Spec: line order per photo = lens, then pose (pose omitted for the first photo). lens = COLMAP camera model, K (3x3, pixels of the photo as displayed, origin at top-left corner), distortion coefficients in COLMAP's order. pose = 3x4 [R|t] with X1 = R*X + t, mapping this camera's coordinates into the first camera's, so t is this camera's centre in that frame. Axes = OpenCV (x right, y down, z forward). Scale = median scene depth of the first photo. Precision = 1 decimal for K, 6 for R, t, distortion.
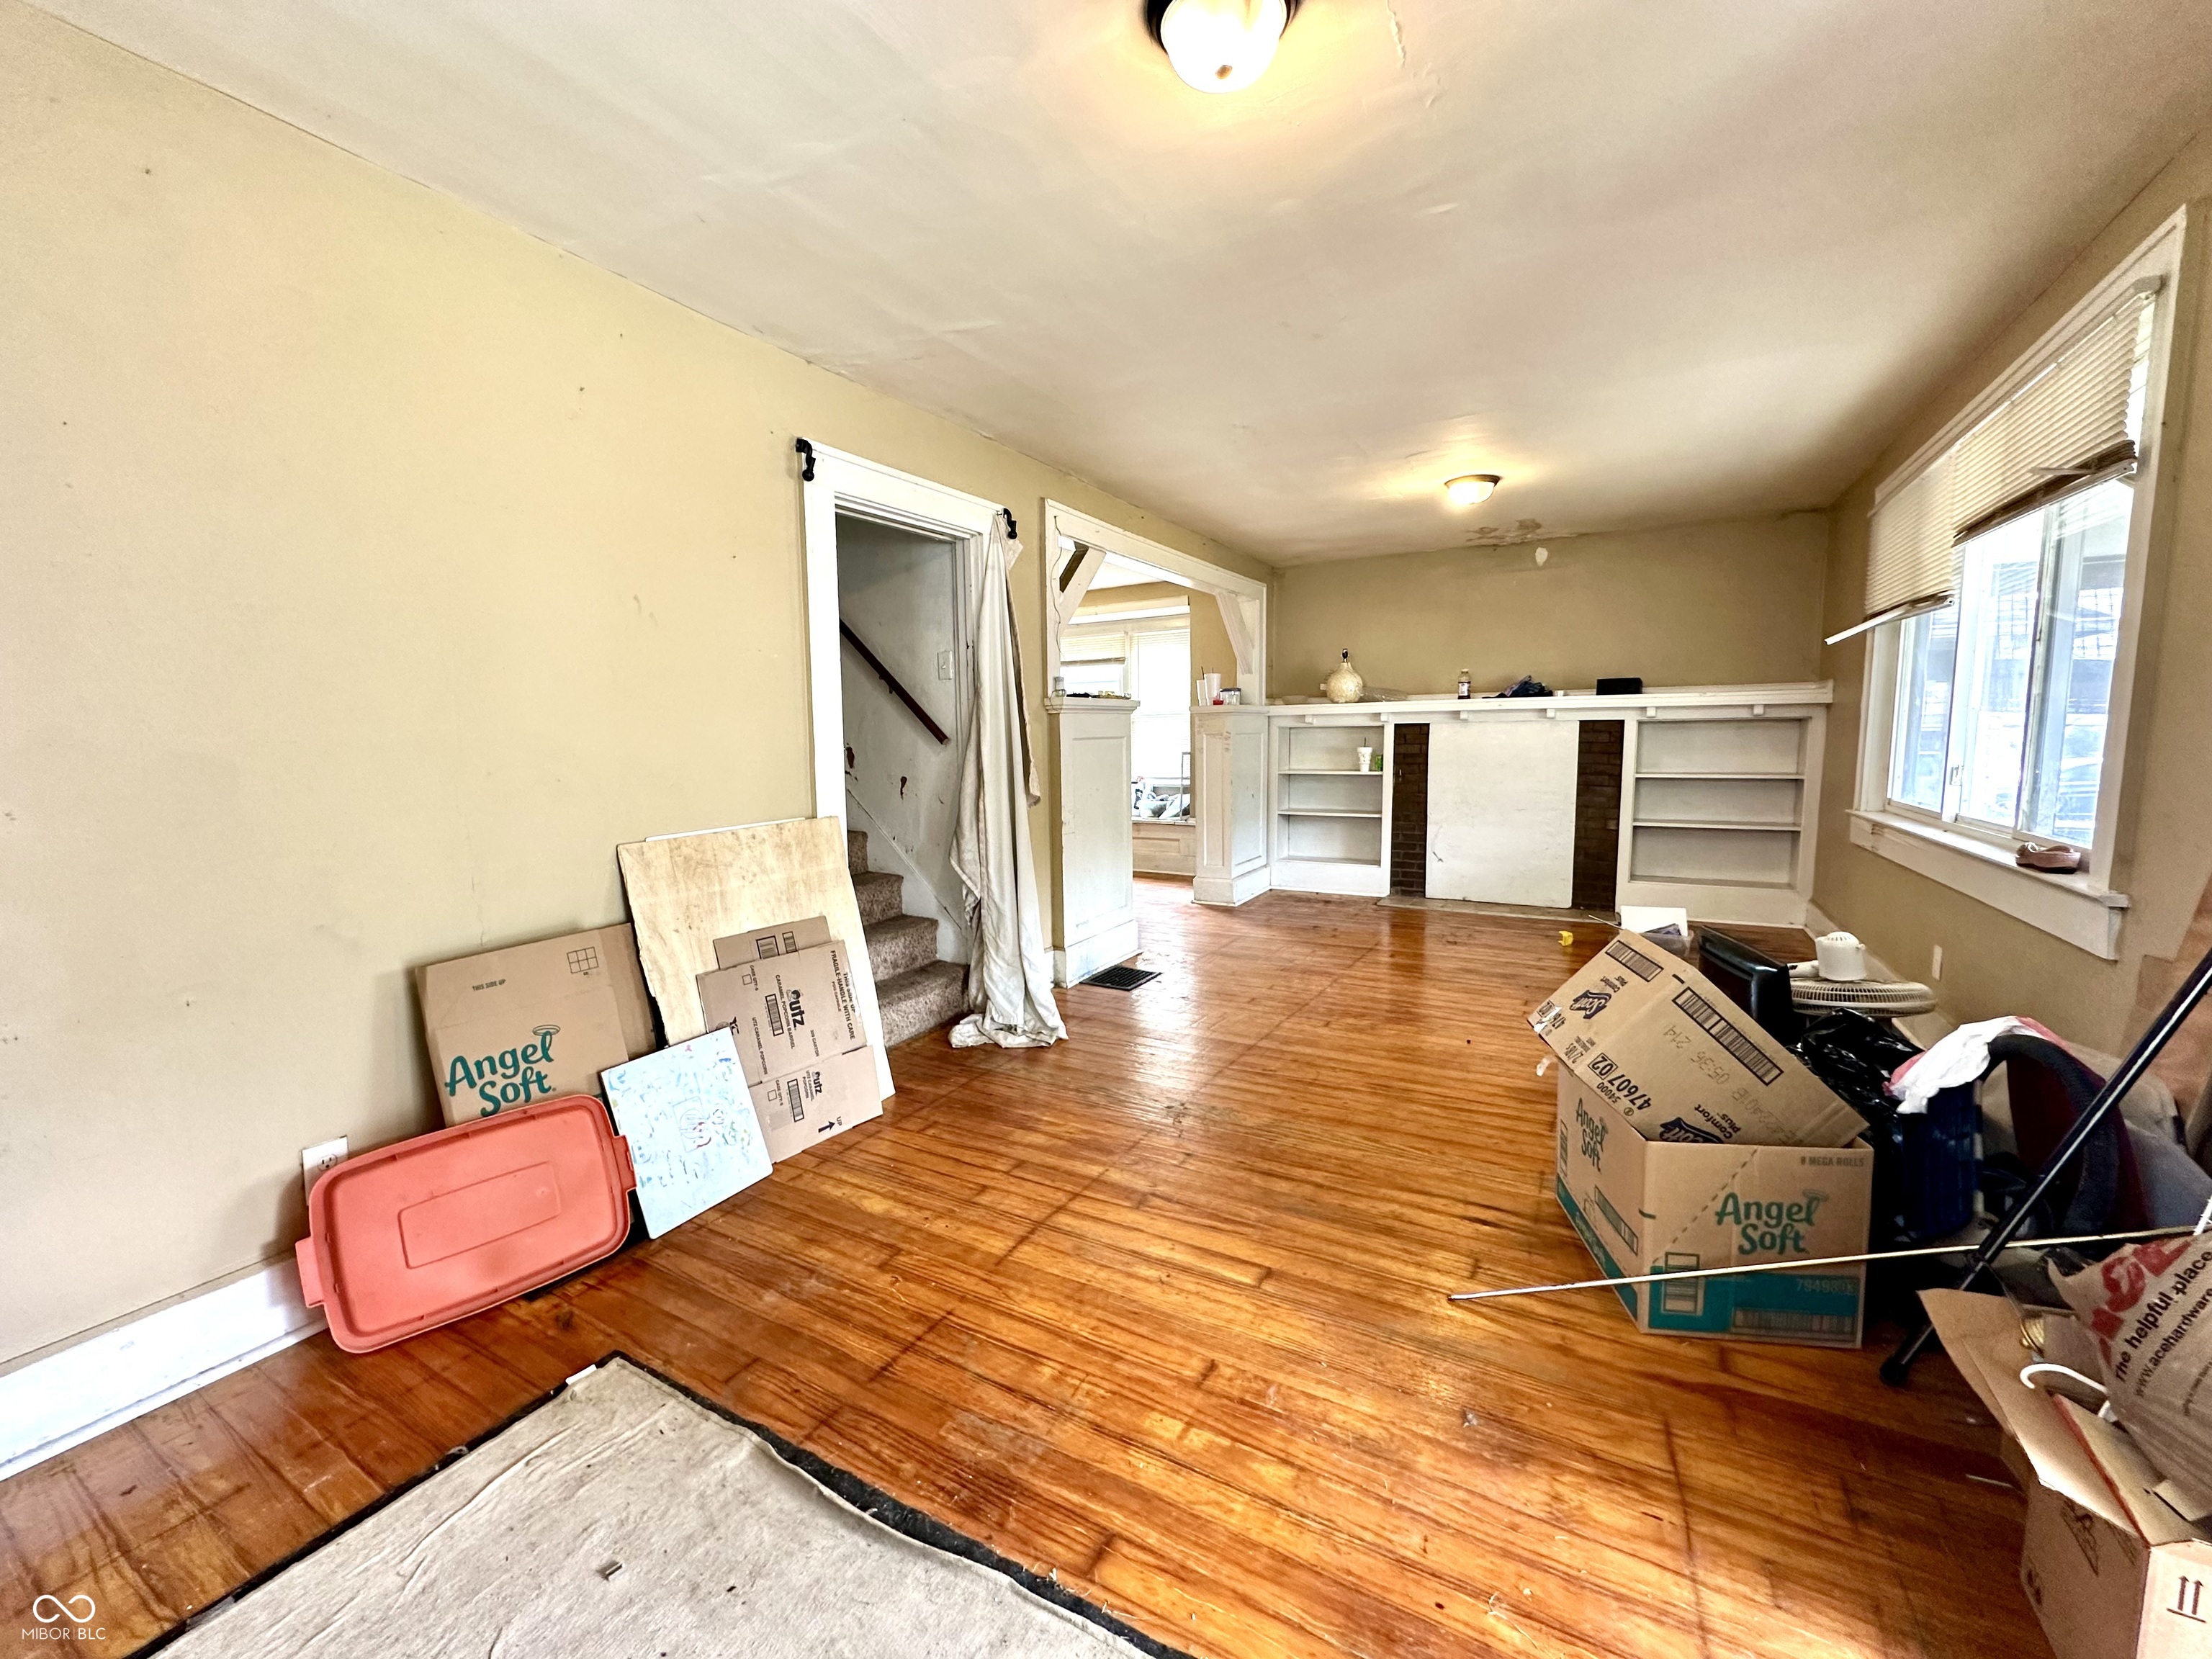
lens RADIAL K [[885.2, 0, 1109.9], [0, 885.2, 829.3], [0, 0, 1]] dist [-0.002796, -0.000089]
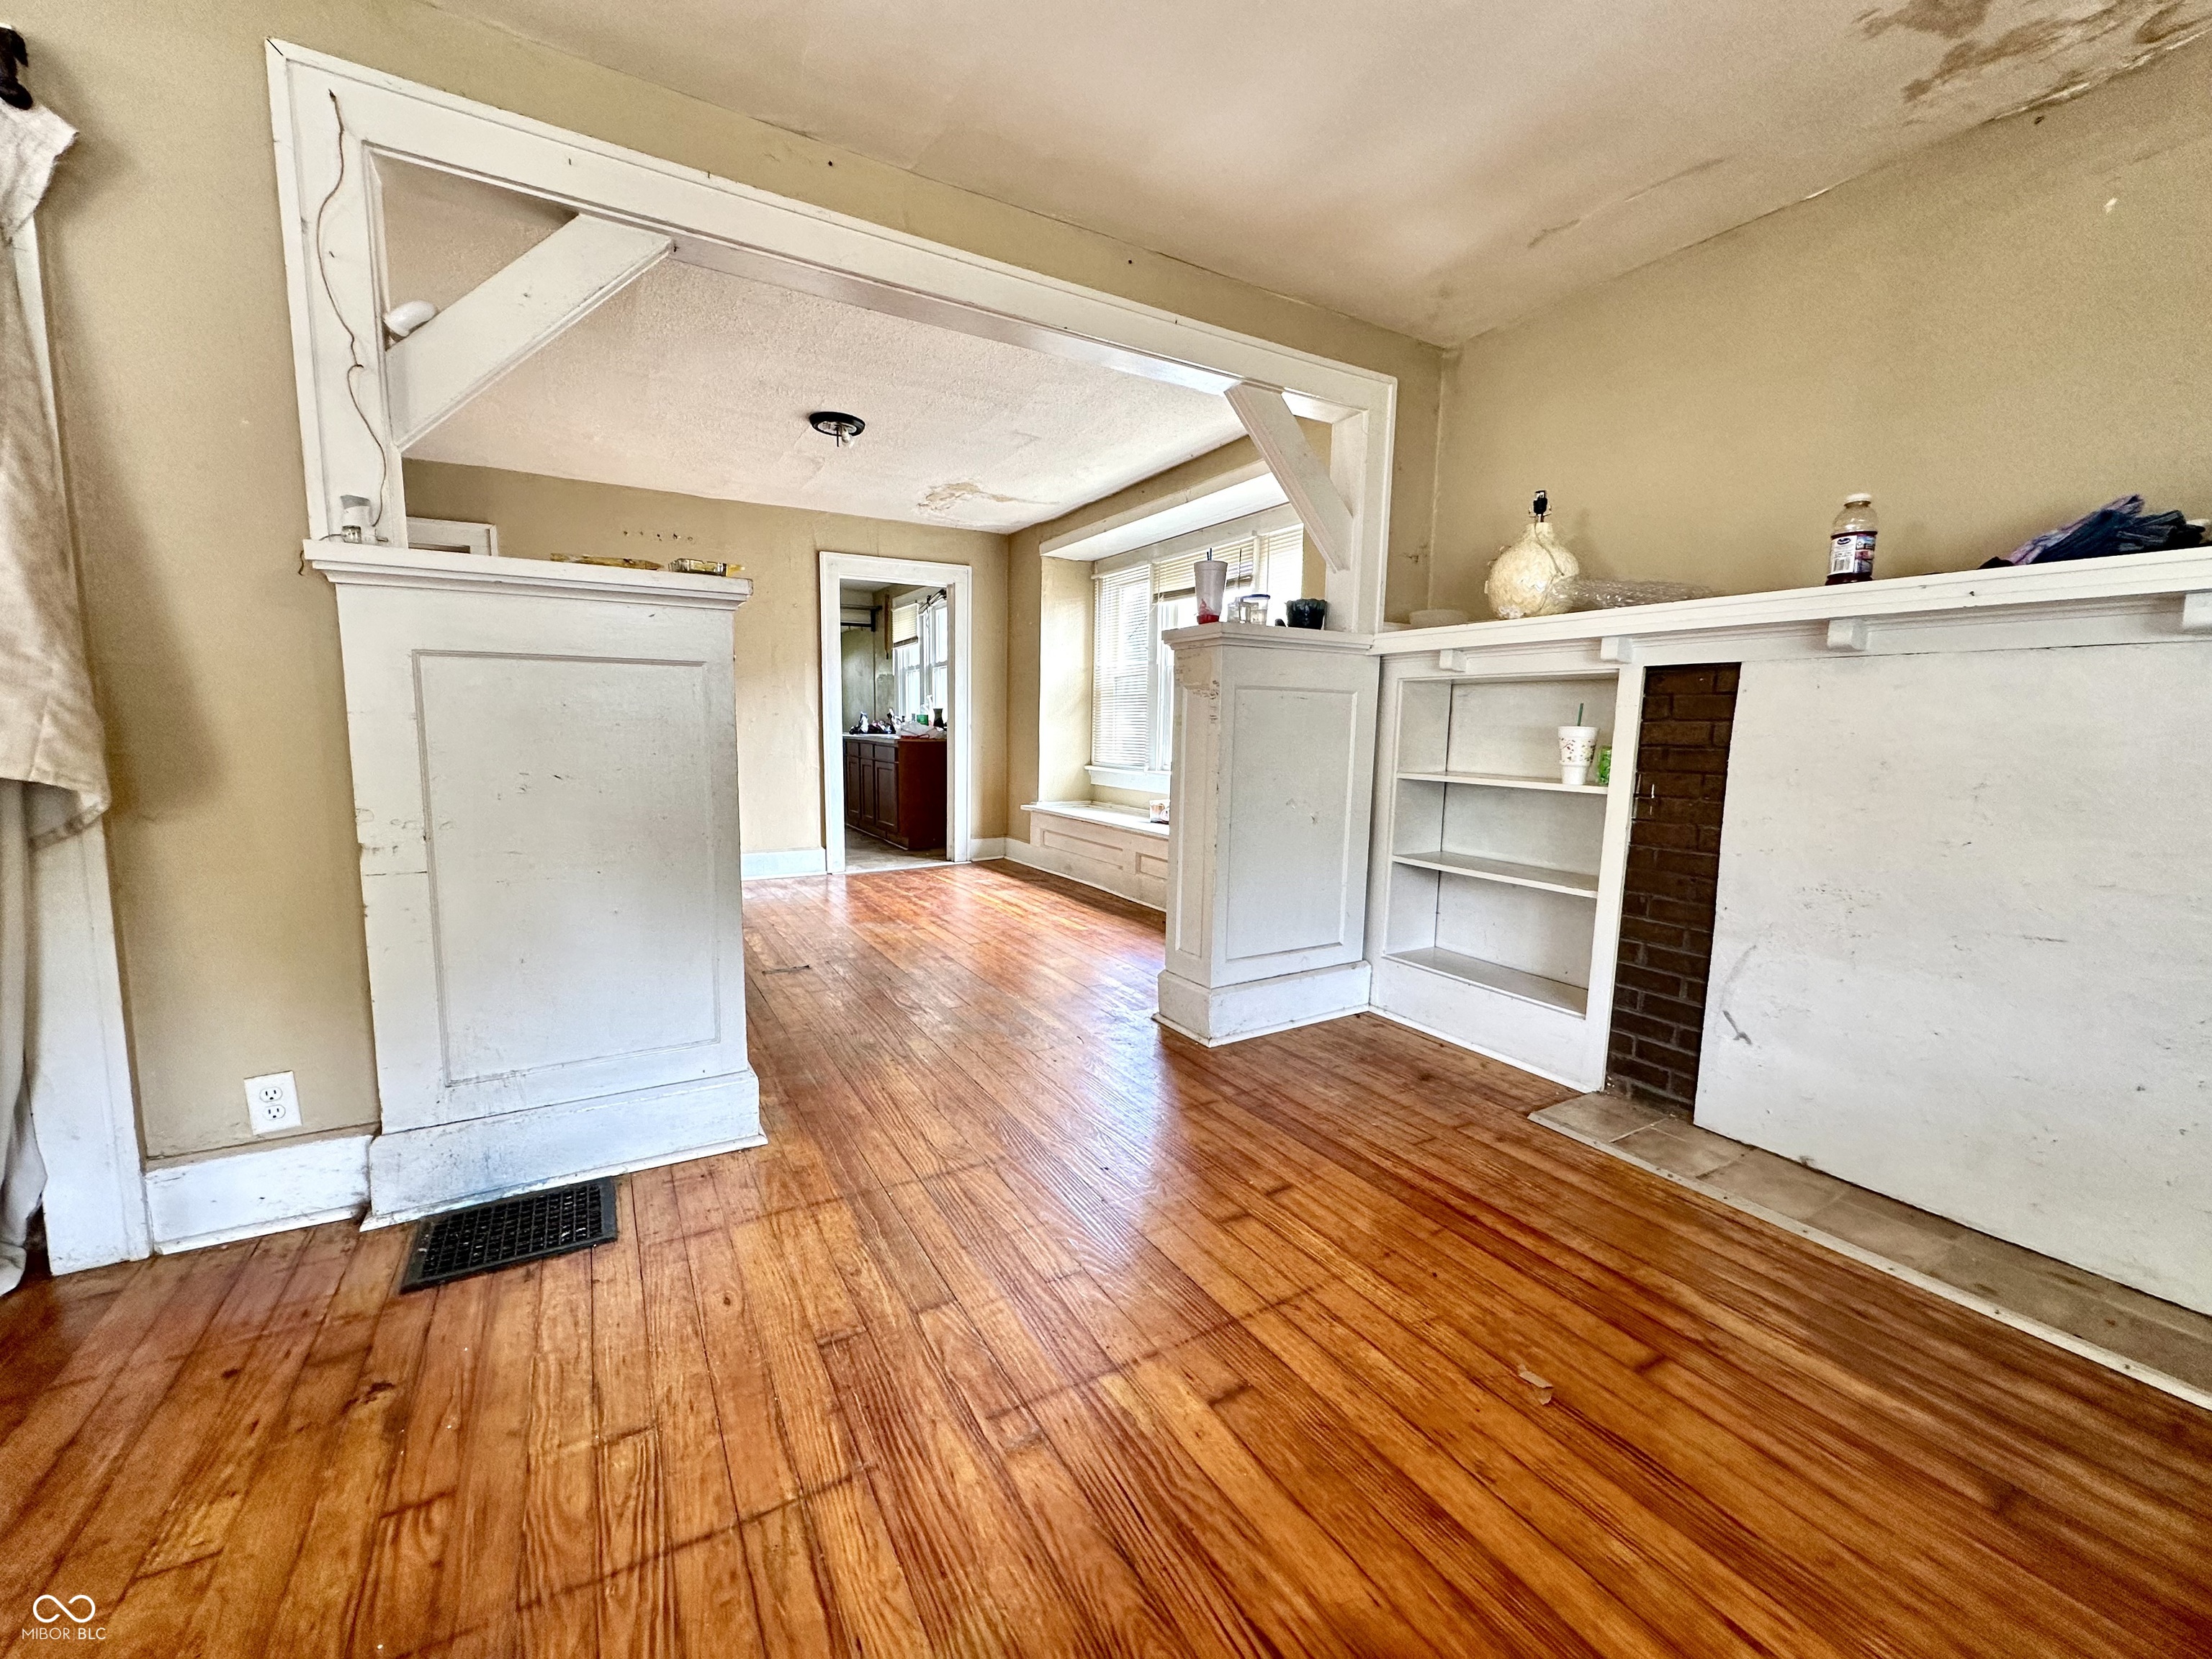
lens RADIAL K [[885.2, 0, 1102.2], [0, 885.2, 825.8], [0, 0, 1]] dist [-0.002796, -0.000089]
pose [[0.865914, 0.084967, -0.492924, 0.324258], [-0.081699, 0.996258, 0.028209, -0.041839], [0.493476, 0.015845, 0.869615, 0.564277]]
